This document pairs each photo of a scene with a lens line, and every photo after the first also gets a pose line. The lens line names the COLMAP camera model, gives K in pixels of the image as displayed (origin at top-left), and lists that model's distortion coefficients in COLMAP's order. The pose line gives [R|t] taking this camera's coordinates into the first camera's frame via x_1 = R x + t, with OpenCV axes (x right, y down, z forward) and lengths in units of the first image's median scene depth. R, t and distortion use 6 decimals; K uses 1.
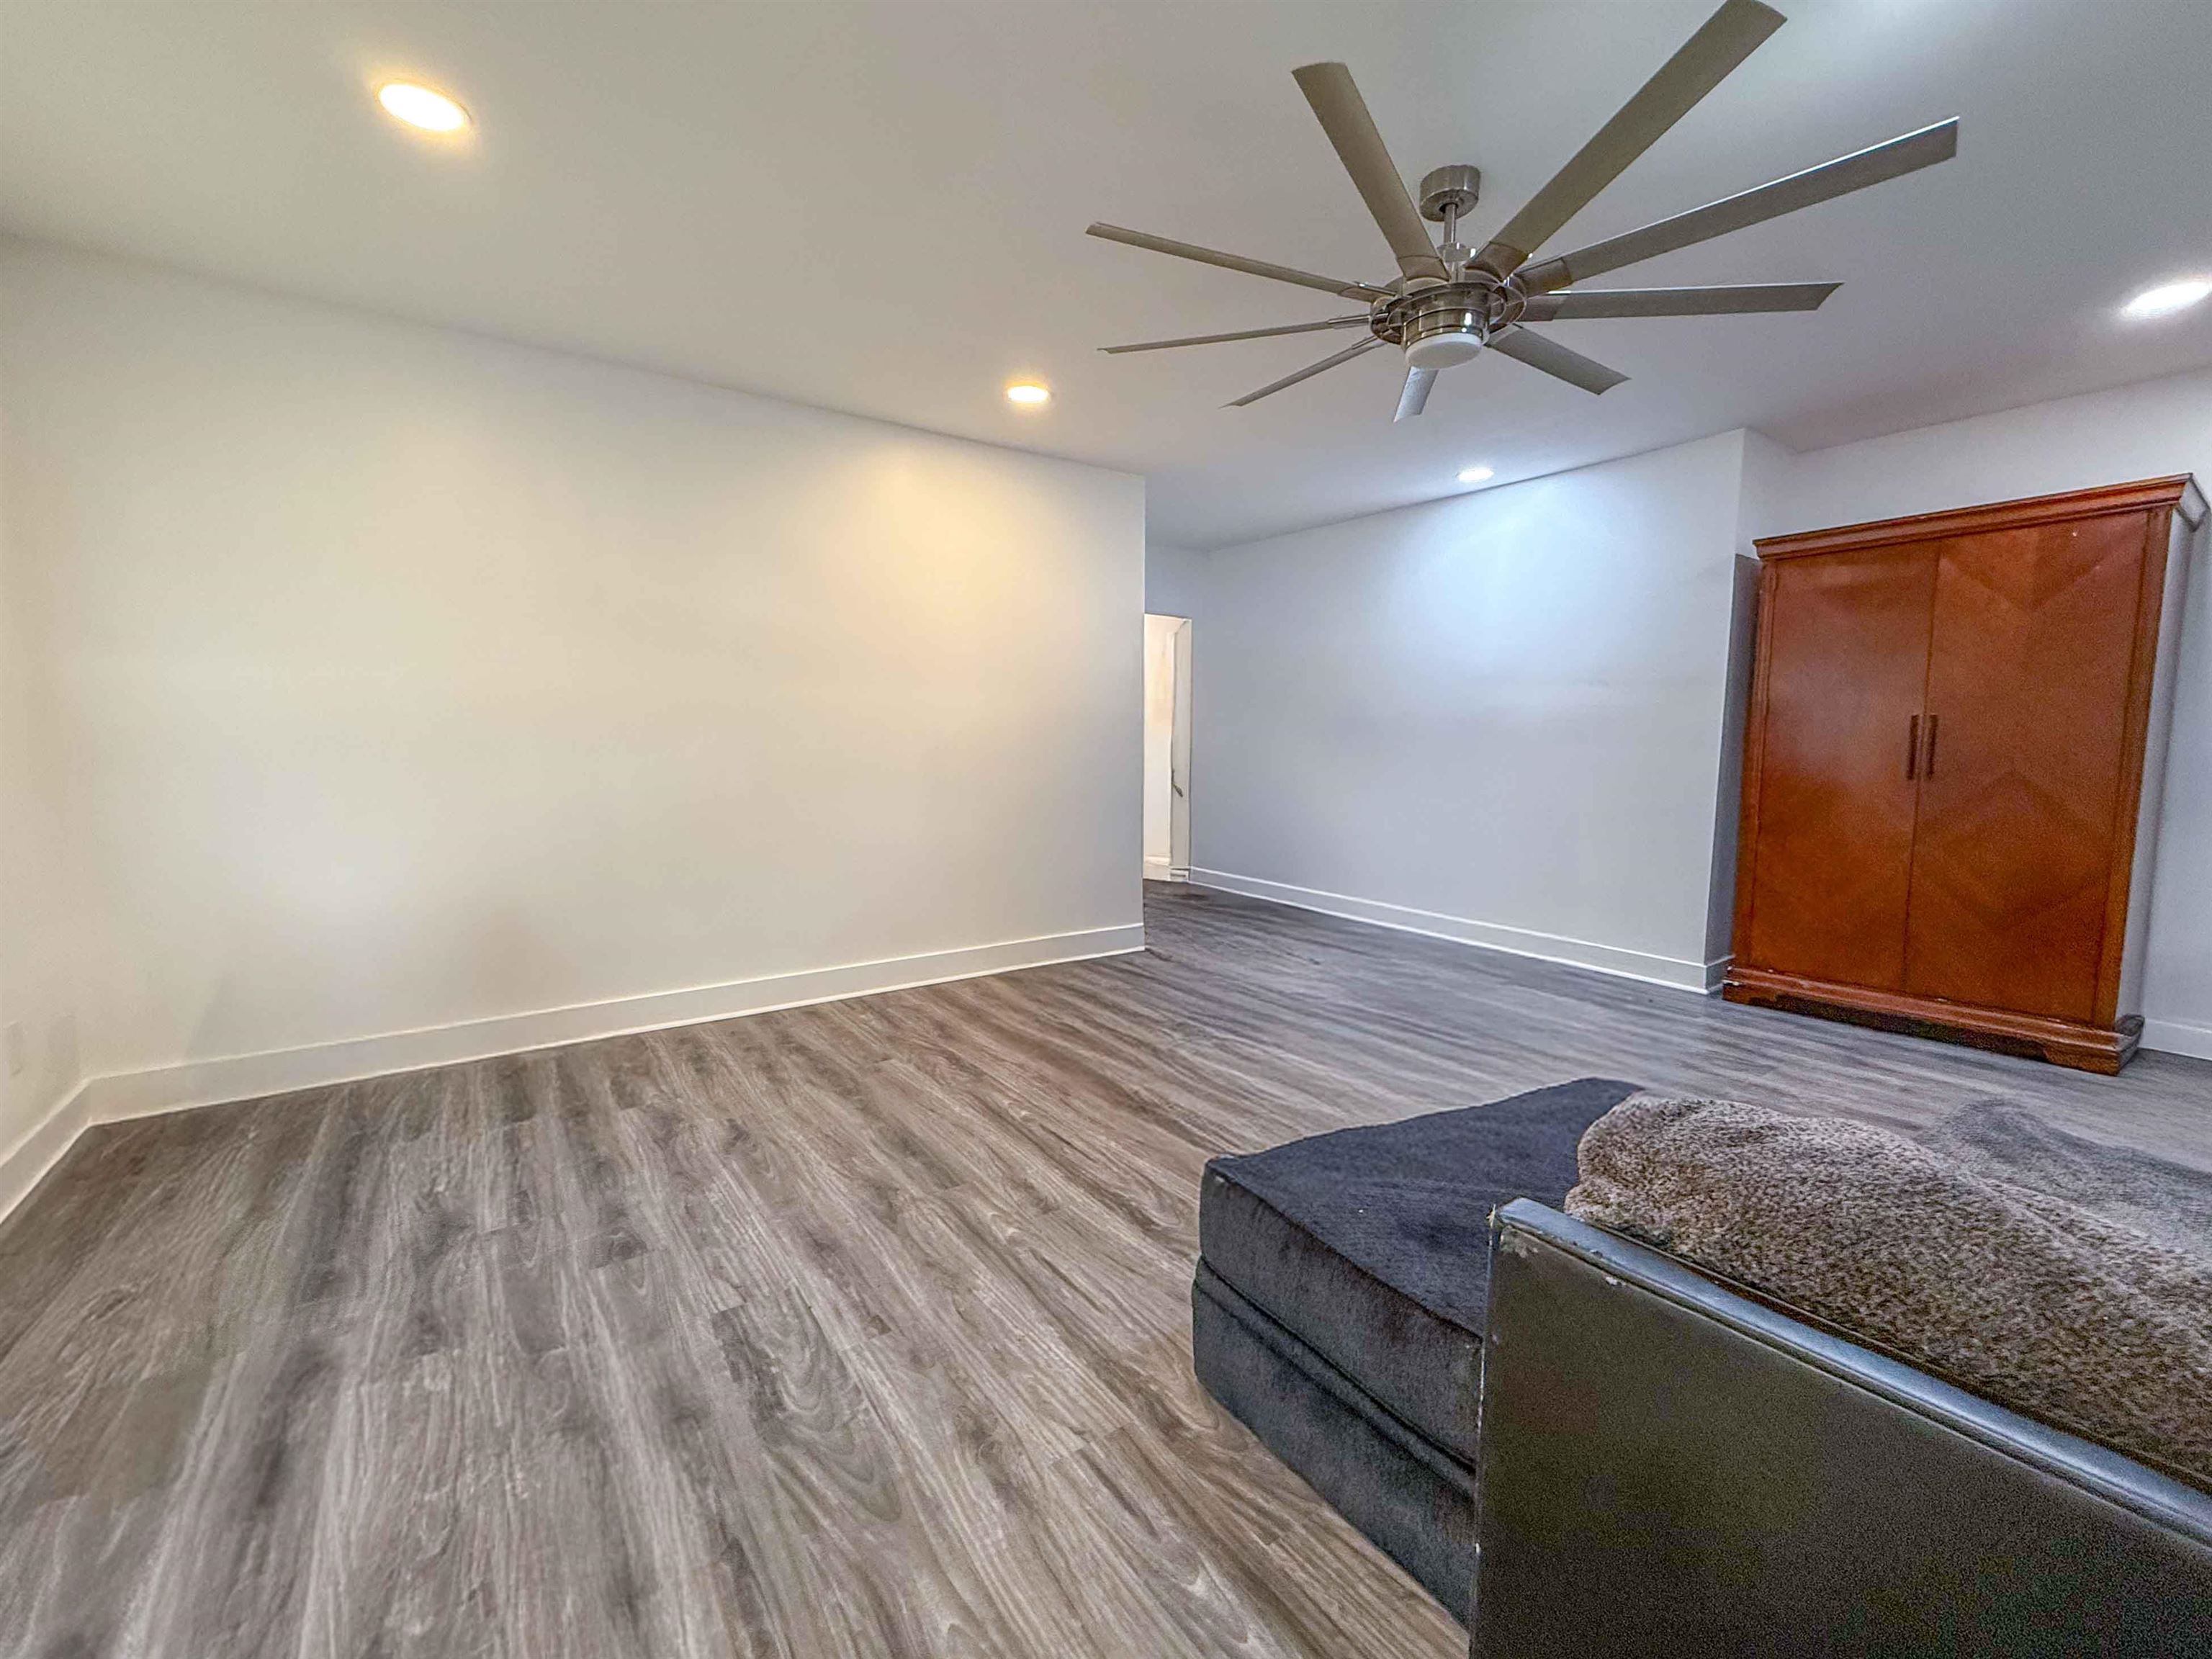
lens RADIAL K [[906.6, 0, 1097.5], [0, 906.6, 828.4], [0, 0, 1]] dist [-0.000216, -0.000230]
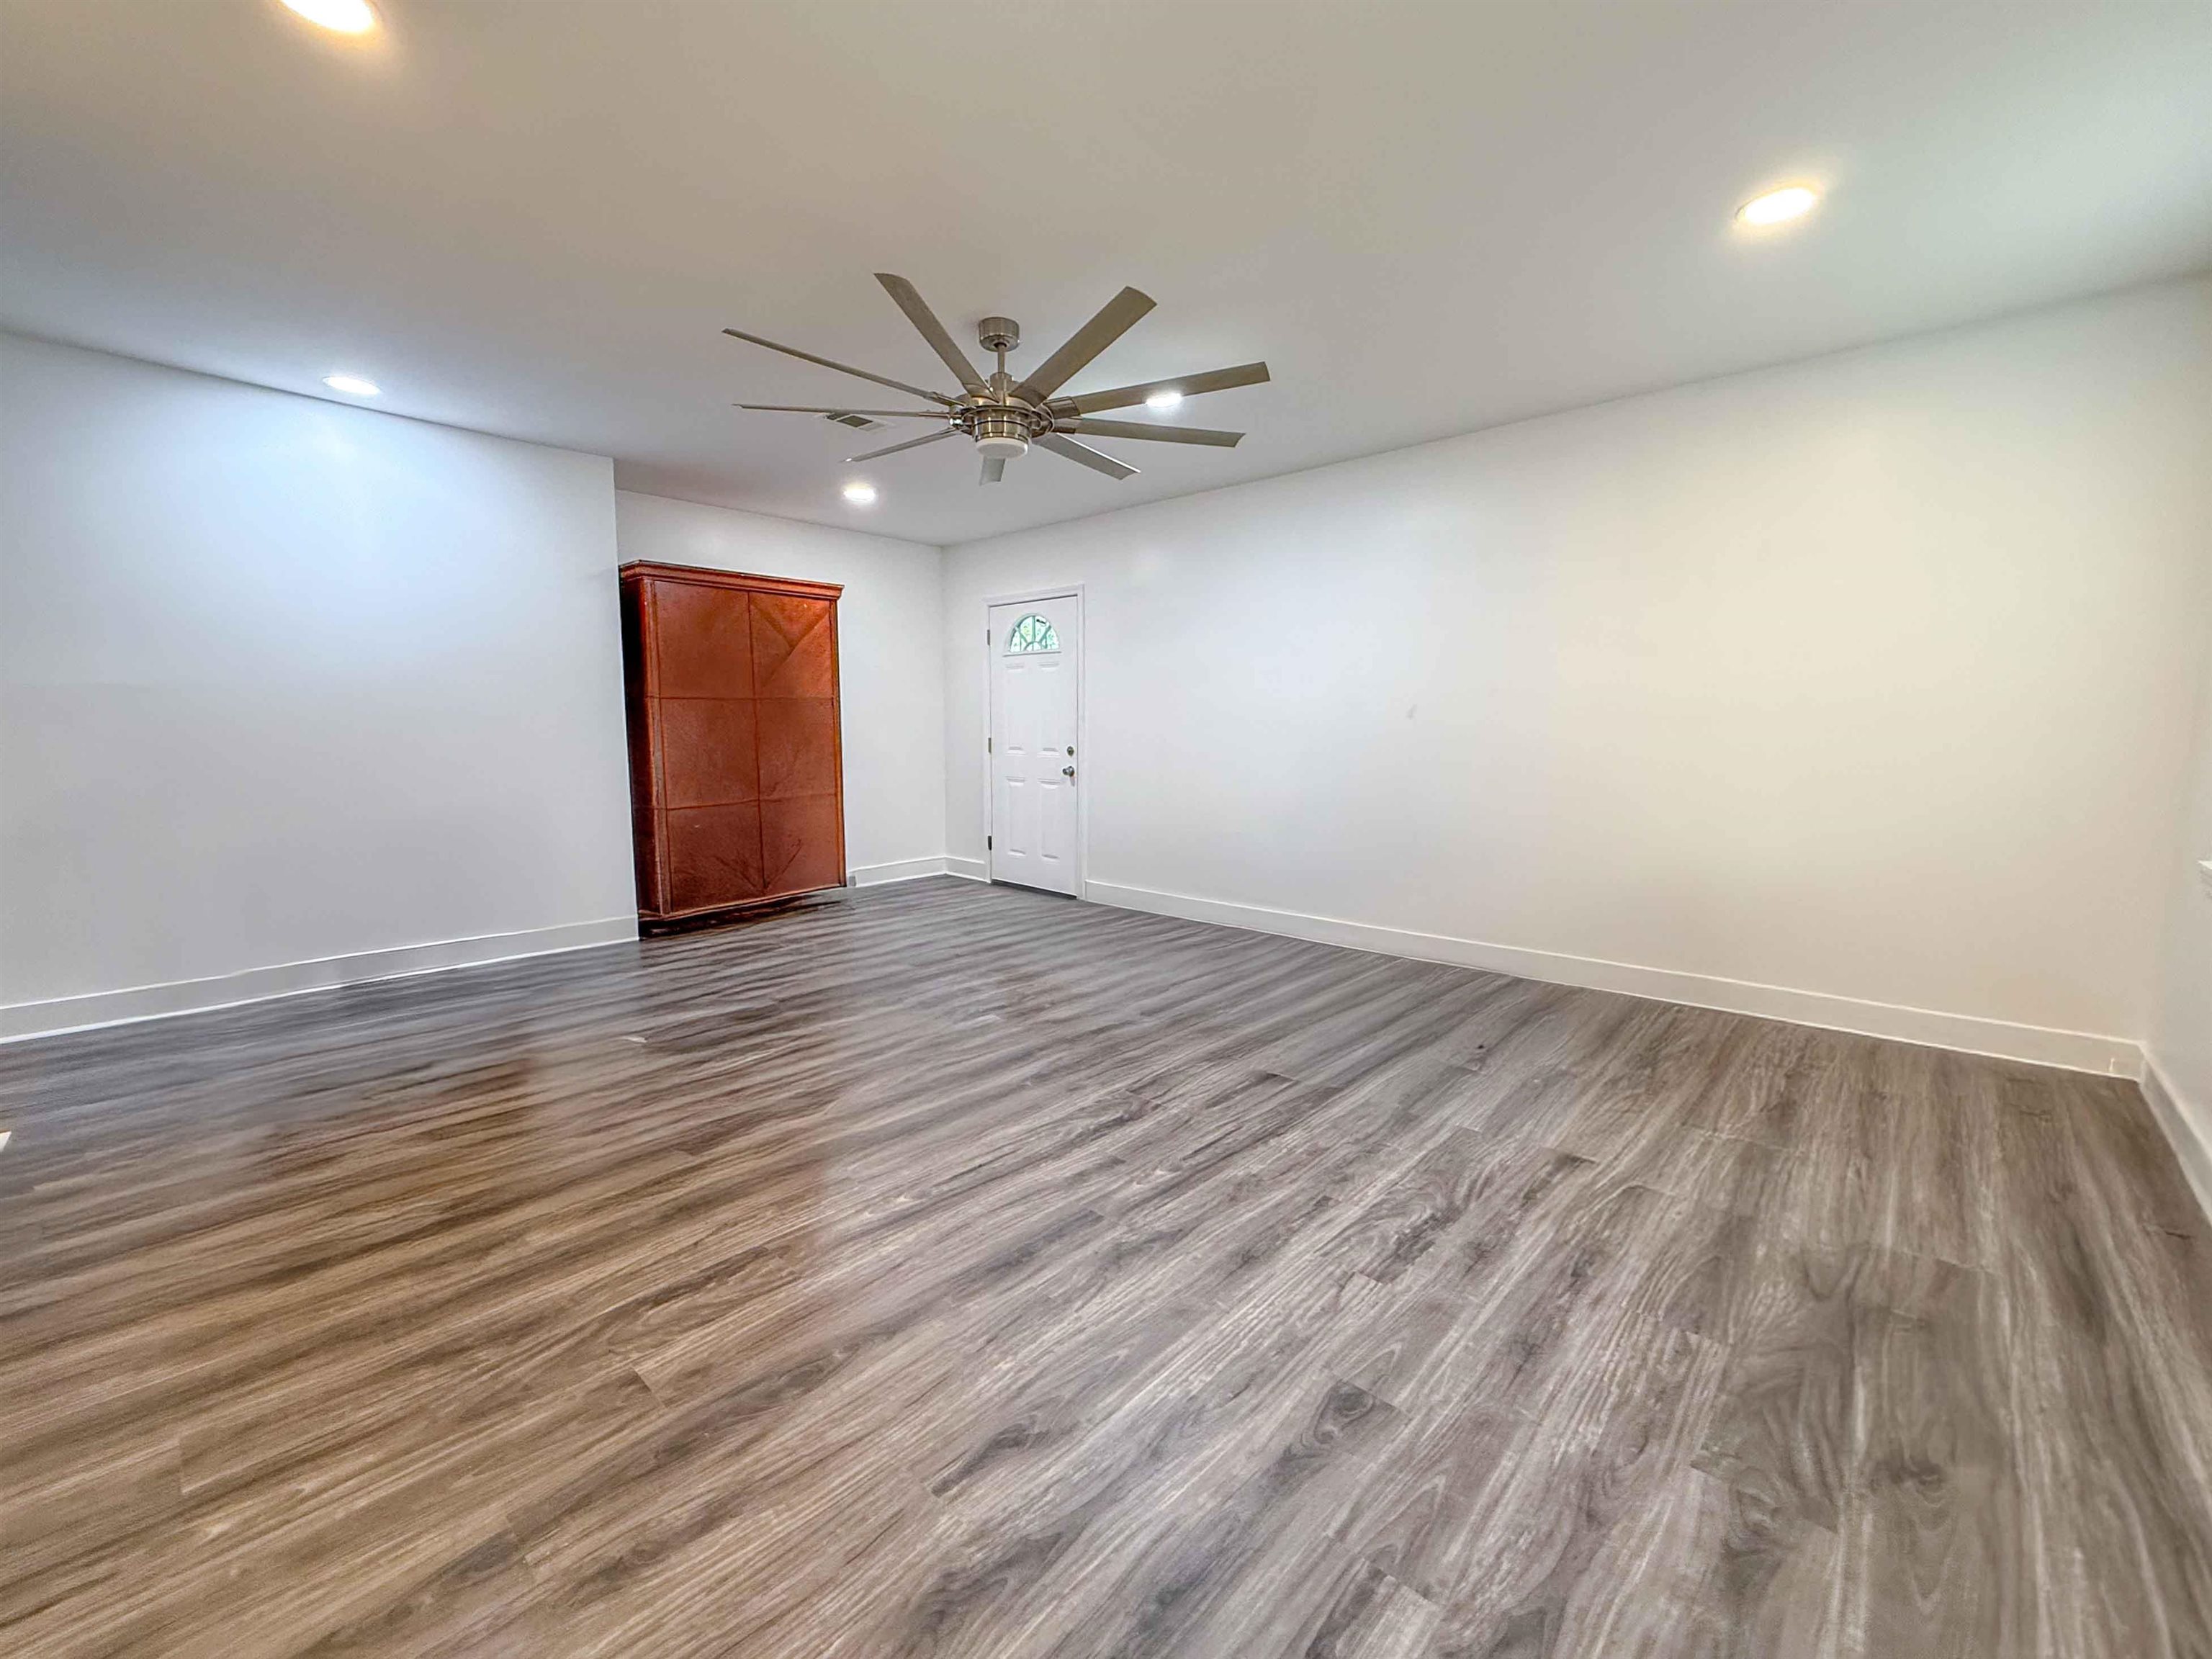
lens RADIAL K [[906.6, 0, 1097.5], [0, 906.6, 828.4], [0, 0, 1]] dist [-0.000216, -0.000230]
pose [[-0.202050, -0.111170, 0.973045, -1.030421], [0.094539, 0.986683, 0.132359, -0.115307], [-0.974802, 0.118734, -0.188850, 1.145168]]
